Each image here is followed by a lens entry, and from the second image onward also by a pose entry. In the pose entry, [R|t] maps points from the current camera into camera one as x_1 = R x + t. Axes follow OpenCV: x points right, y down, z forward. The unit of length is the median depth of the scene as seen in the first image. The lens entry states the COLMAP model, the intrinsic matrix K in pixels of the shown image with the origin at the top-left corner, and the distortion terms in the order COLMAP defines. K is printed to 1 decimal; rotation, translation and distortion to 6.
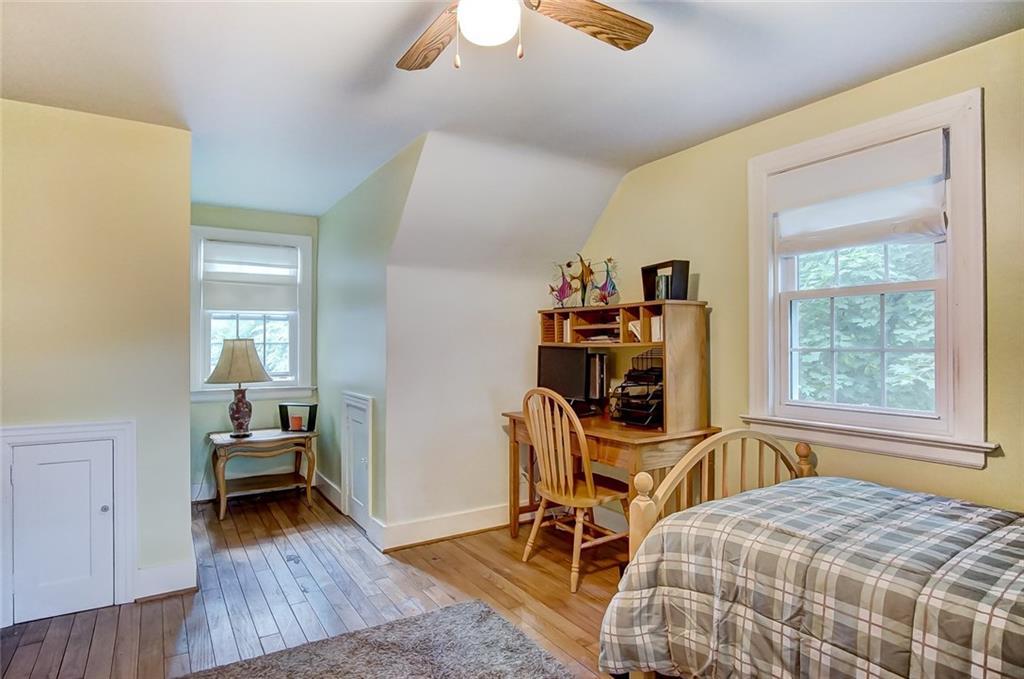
lens RADIAL K [[555.3, 0, 507.1], [0, 555.3, 342.5], [0, 0, 1]] dist [-0.016104, 0.001494]
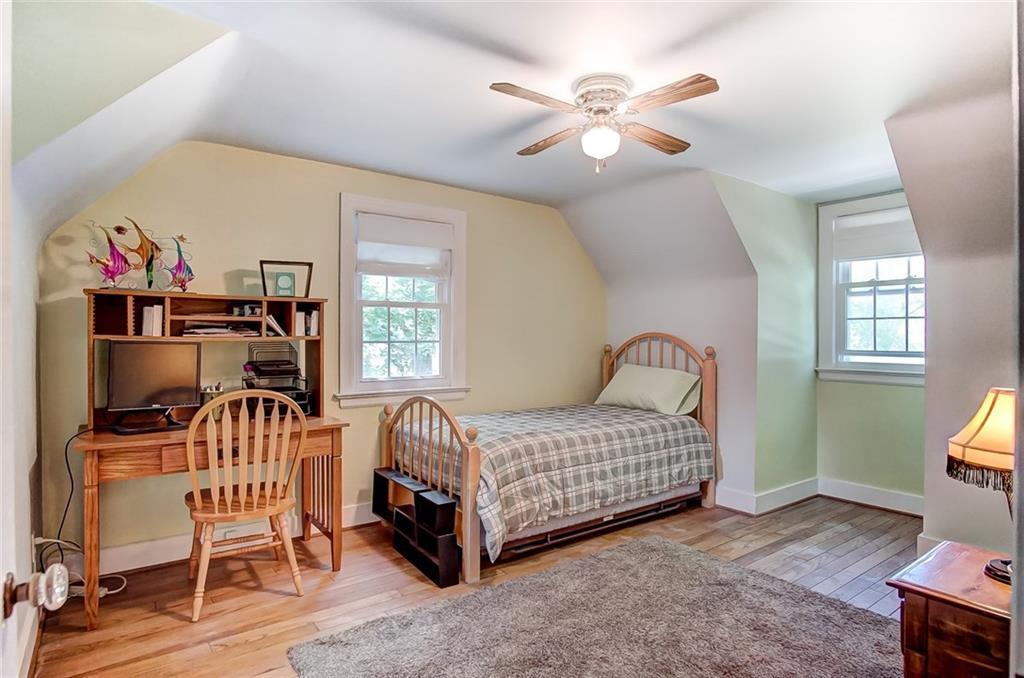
lens RADIAL K [[555.4, 0, 508.7], [0, 555.4, 339.2], [0, 0, 1]] dist [-0.018243, 0.001818]
pose [[-0.067804, -0.000944, 0.997698, -0.720461], [-0.005021, 0.999987, 0.000604, 0.001953], [-0.997686, -0.004969, -0.067808, 0.588904]]
